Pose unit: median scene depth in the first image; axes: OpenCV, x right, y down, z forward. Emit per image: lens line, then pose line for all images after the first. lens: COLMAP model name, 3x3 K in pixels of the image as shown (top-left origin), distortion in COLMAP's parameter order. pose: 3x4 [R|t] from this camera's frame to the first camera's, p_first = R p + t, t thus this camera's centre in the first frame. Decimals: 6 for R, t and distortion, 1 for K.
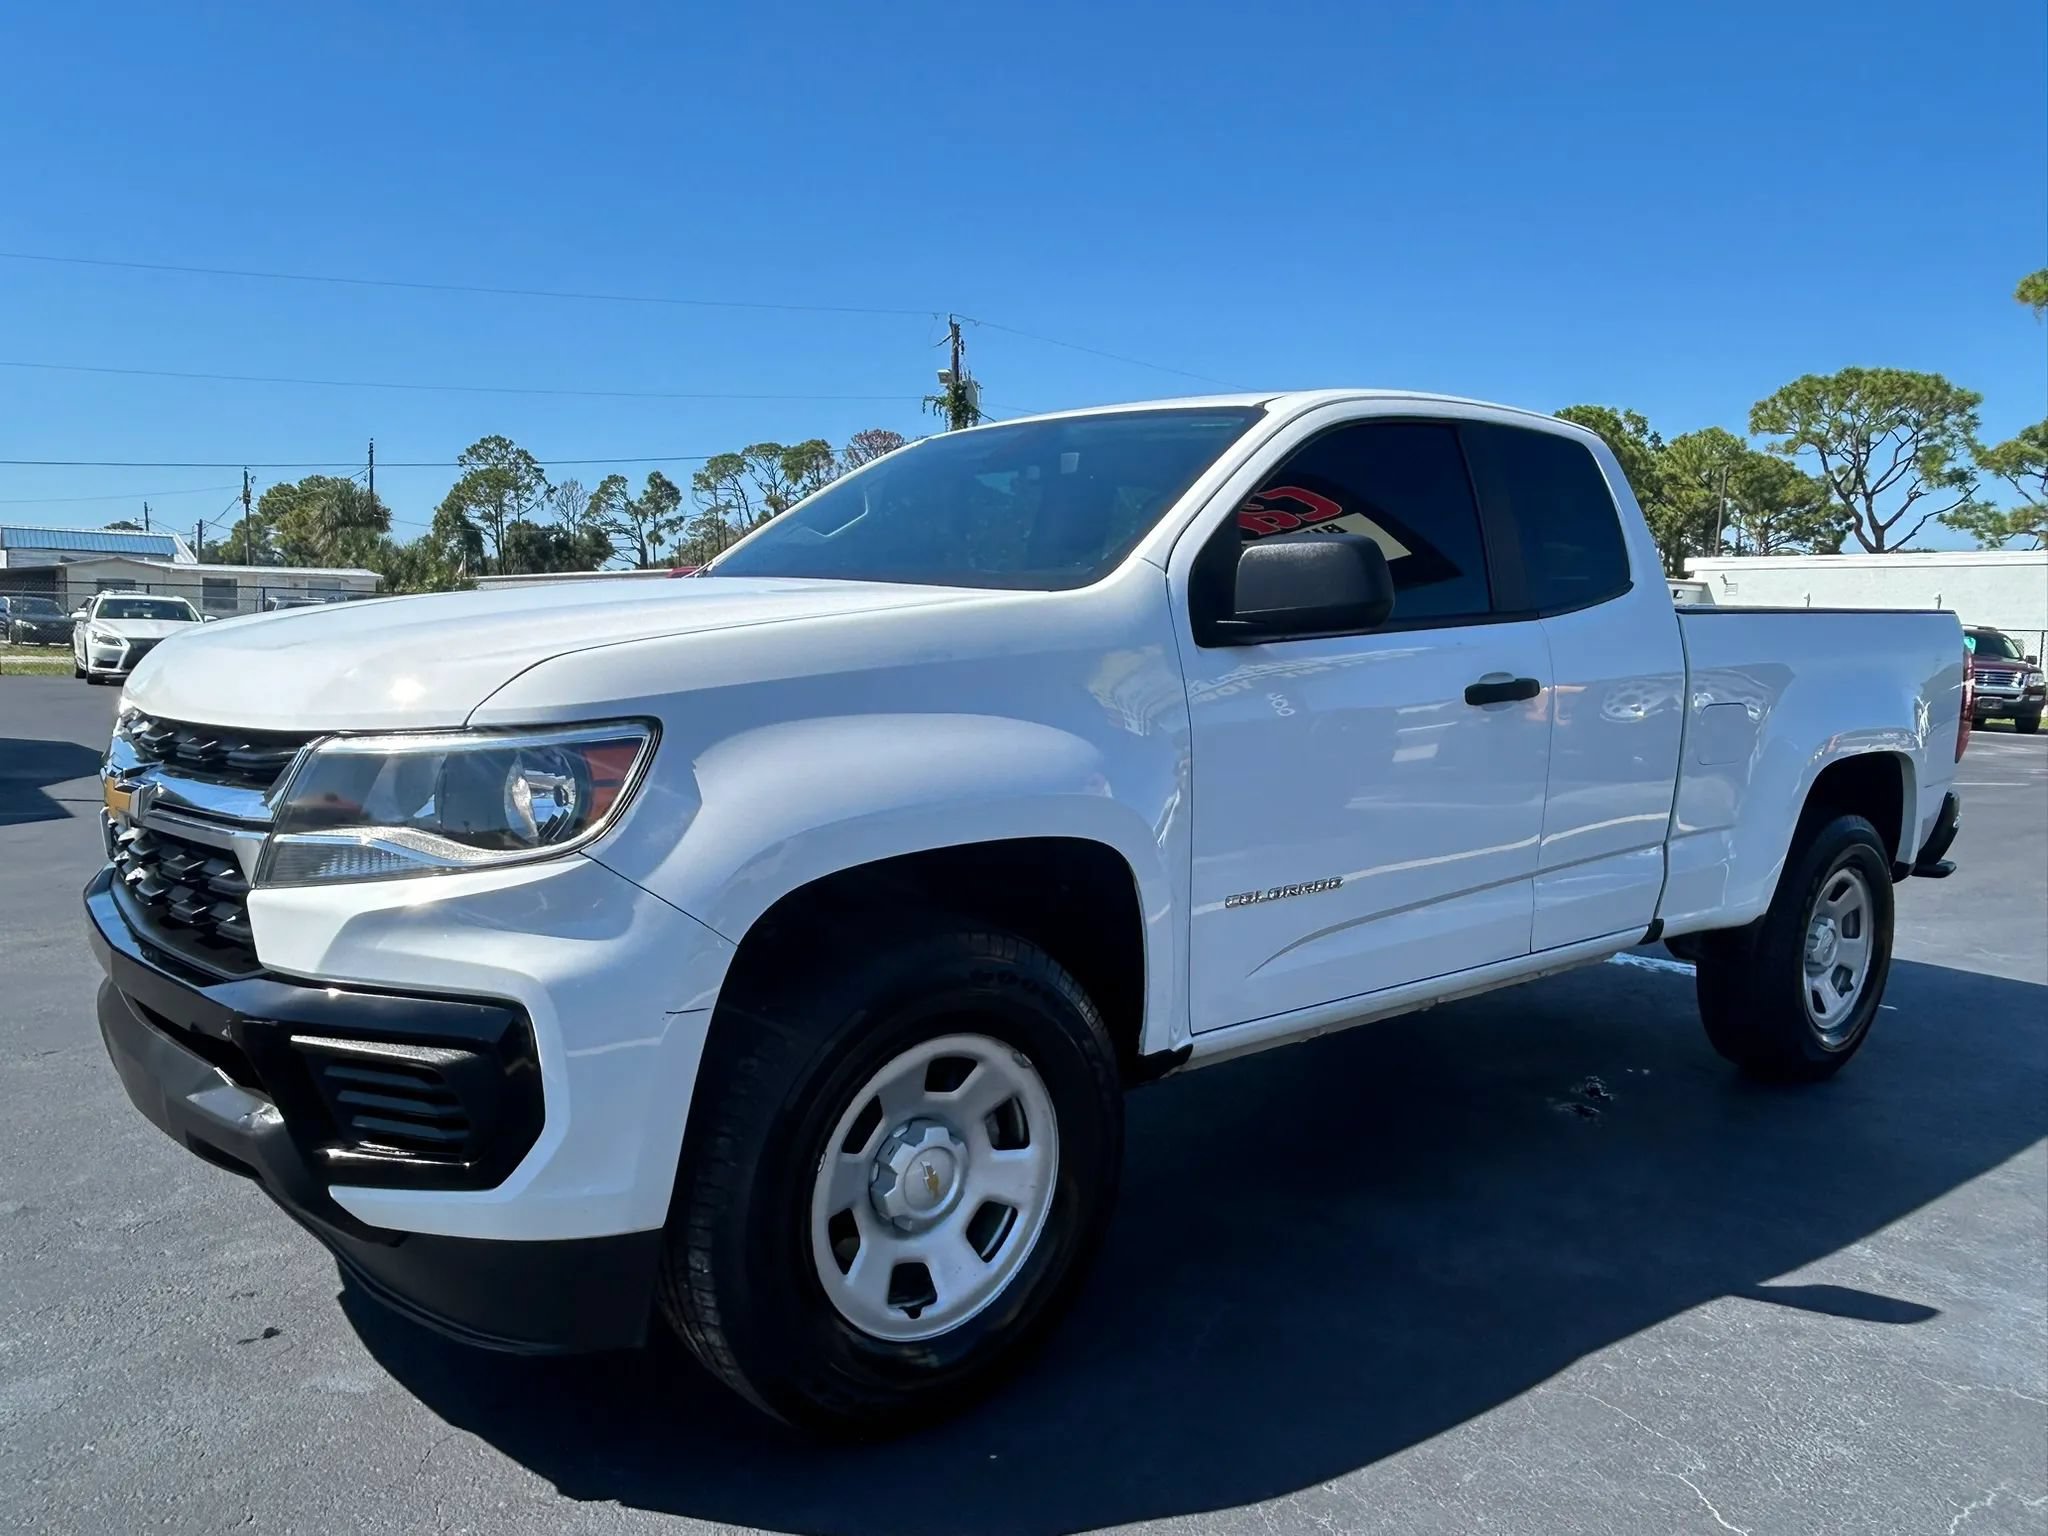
lens RADIAL K [[1546.5, 0, 1012.8], [0, 1546.5, 767.7], [0, 0, 1]] dist [0.000815, -0.009852]
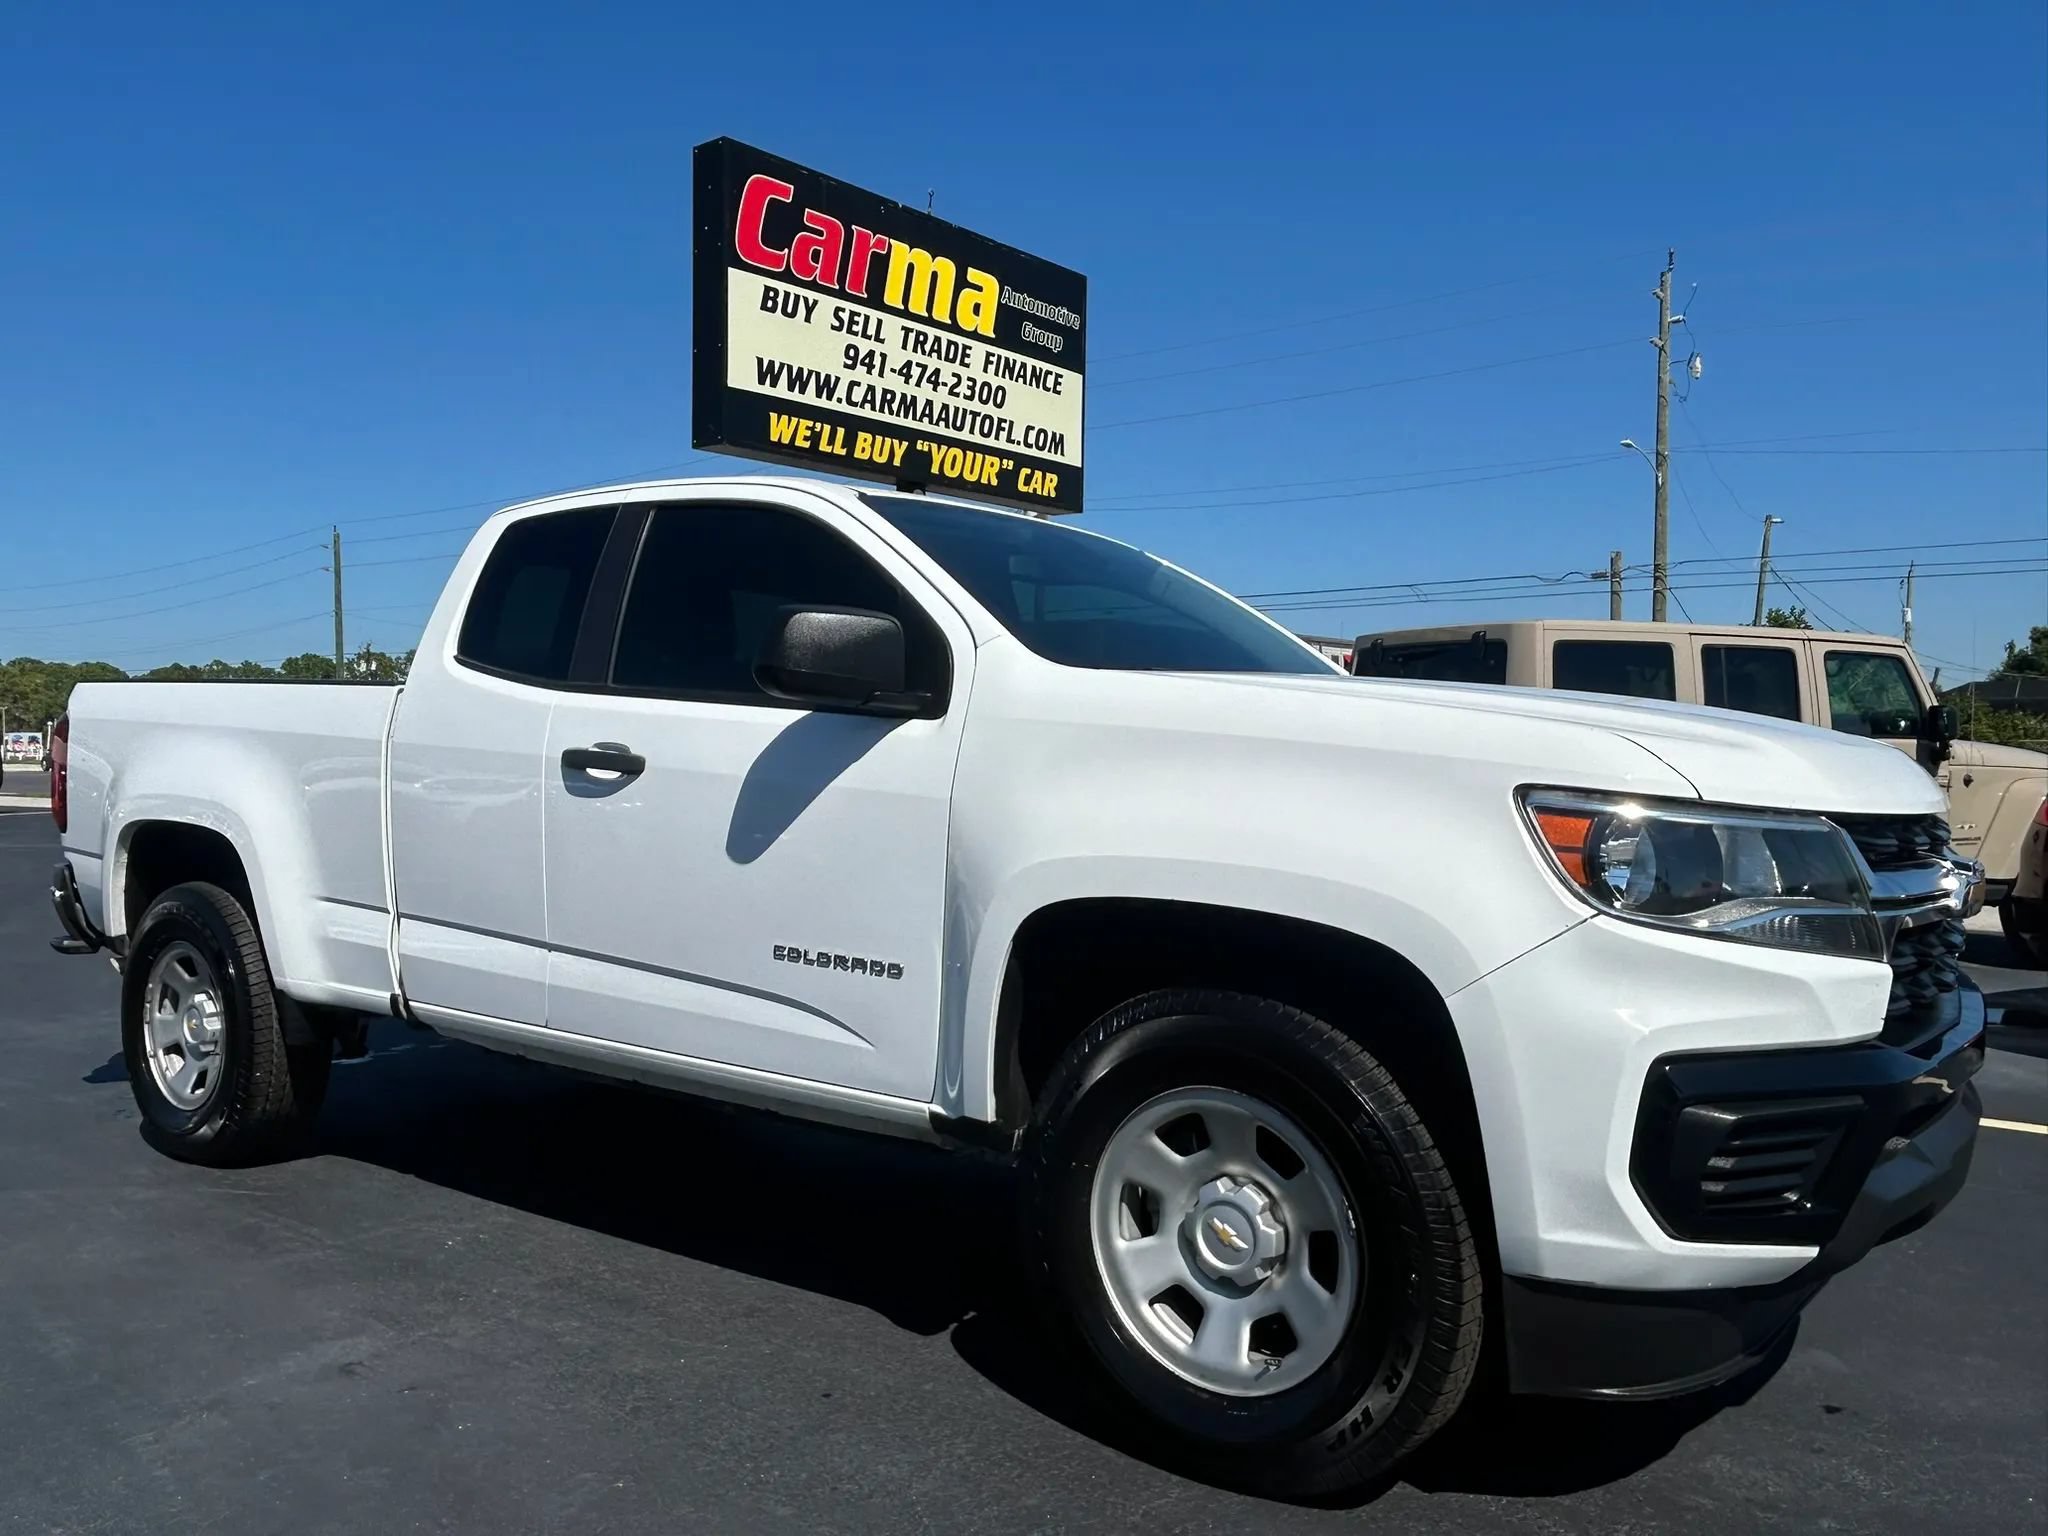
lens RADIAL K [[1546.5, 0, 1014.5], [0, 1546.5, 772.5], [0, 0, 1]] dist [0.000815, -0.009852]
pose [[-0.232059, -0.042292, 0.971782, -0.796215], [0.081115, 0.994733, 0.062660, -0.100390], [-0.969314, 0.093367, -0.227407, 1.024935]]
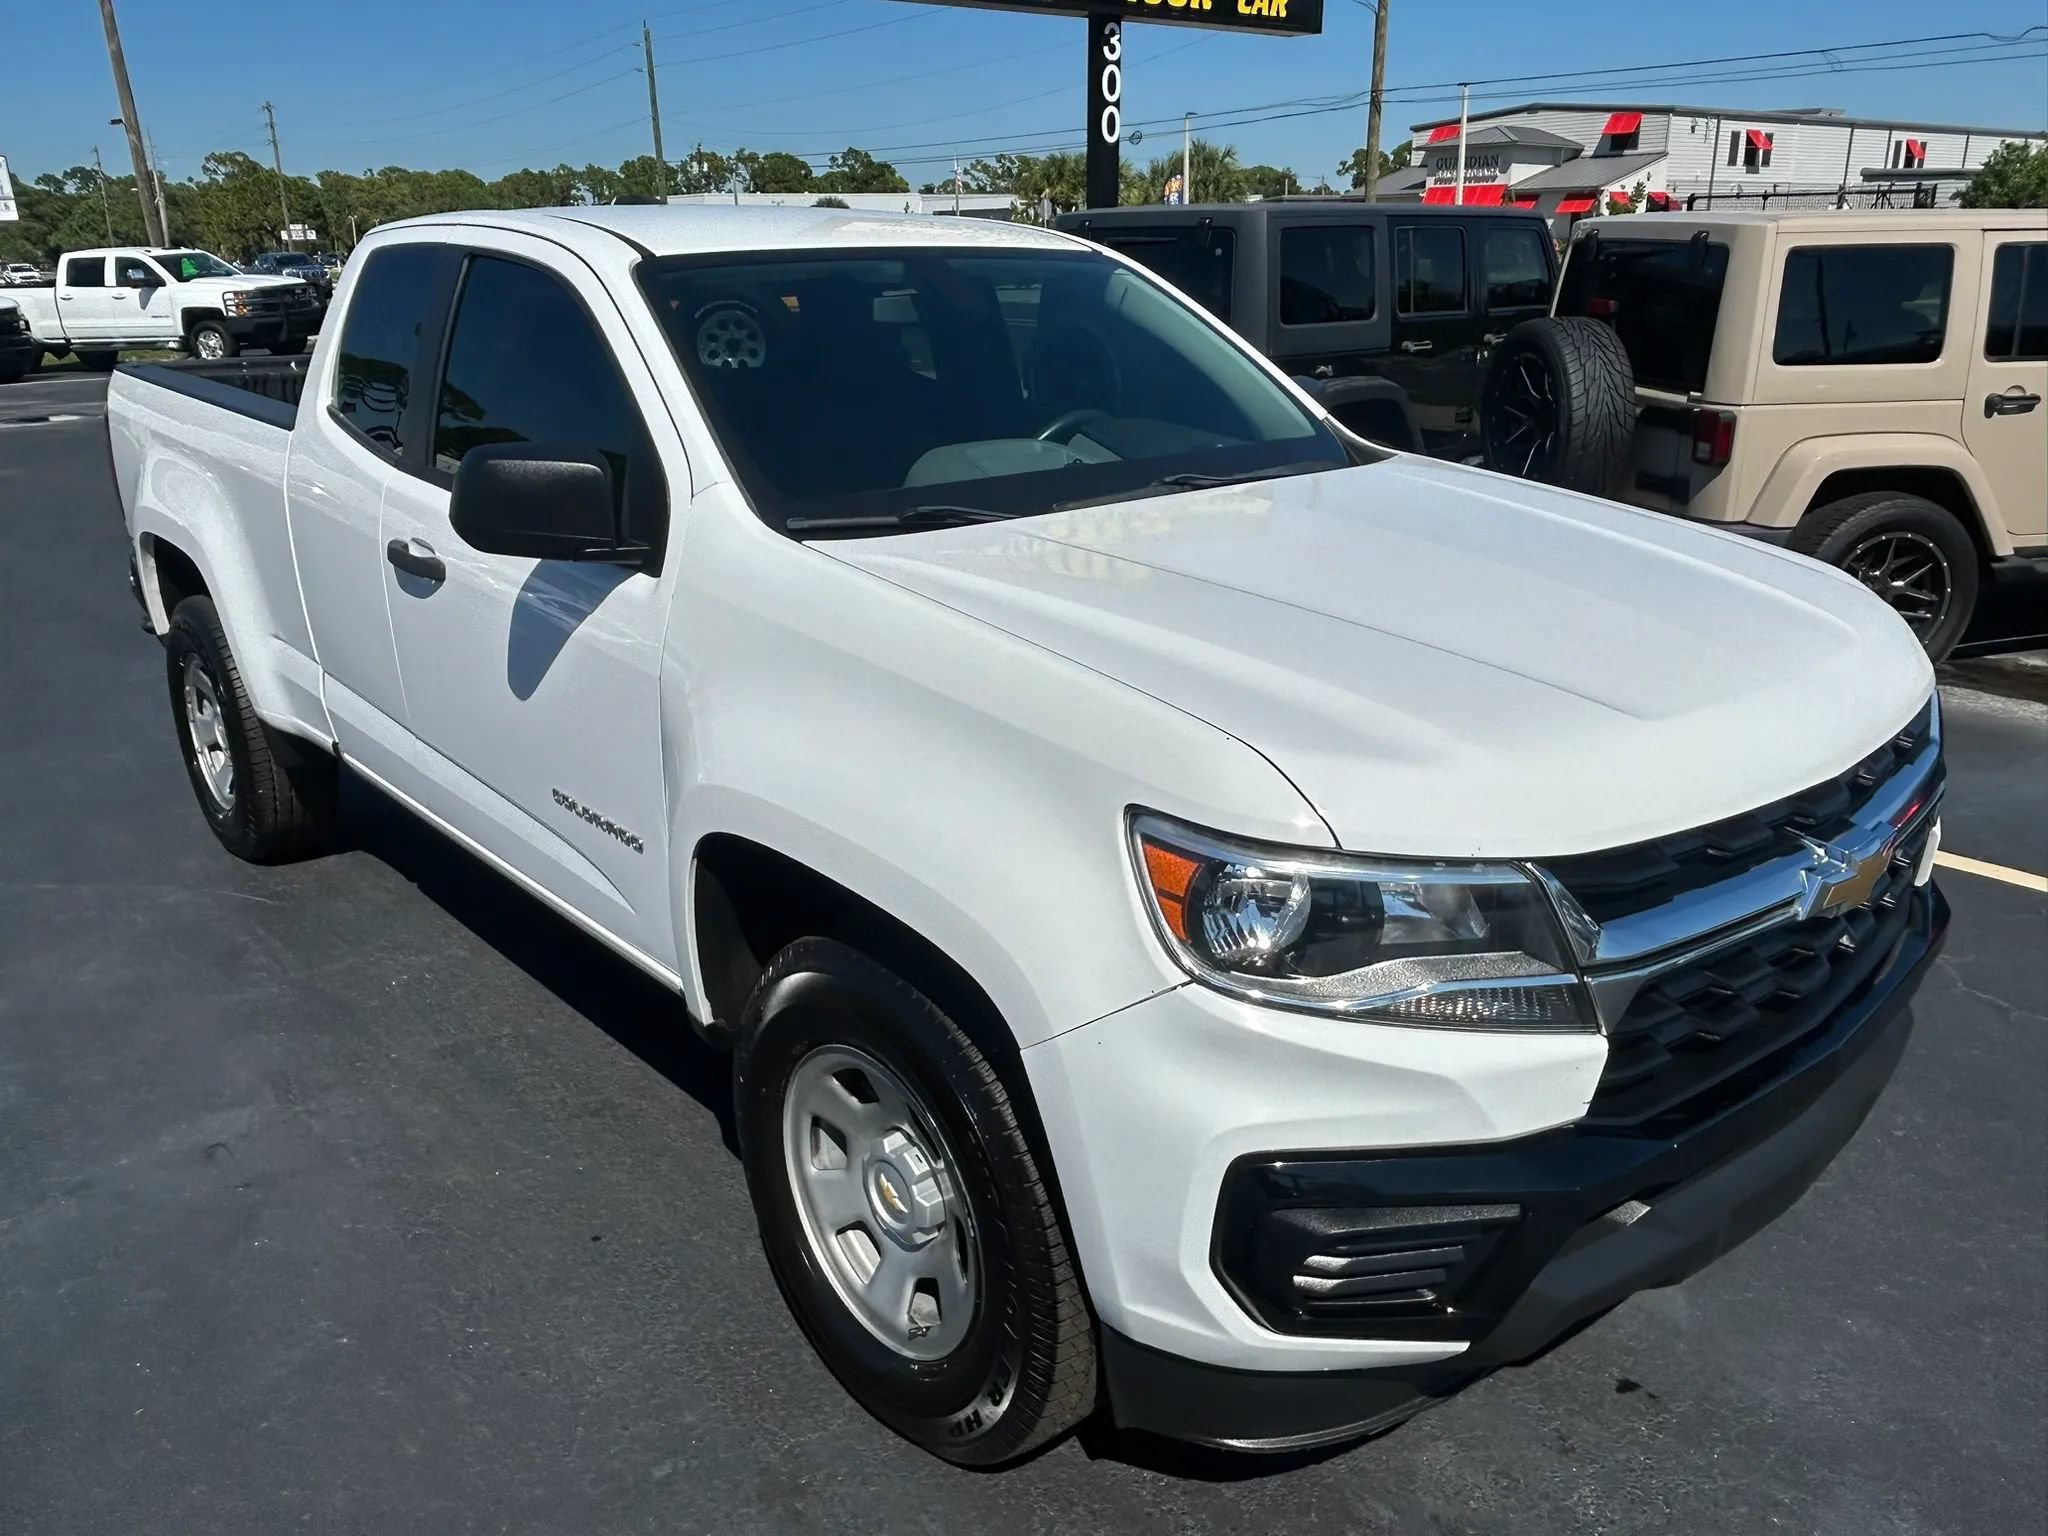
lens RADIAL K [[1546.5, 0, 1018.8], [0, 1546.5, 773.1], [0, 0, 1]] dist [0.000815, -0.009852]
pose [[-0.022866, -0.348286, 0.937110, -0.718915], [0.106045, 0.931221, 0.348685, -0.200685], [-0.994098, 0.107349, 0.015640, 0.775917]]
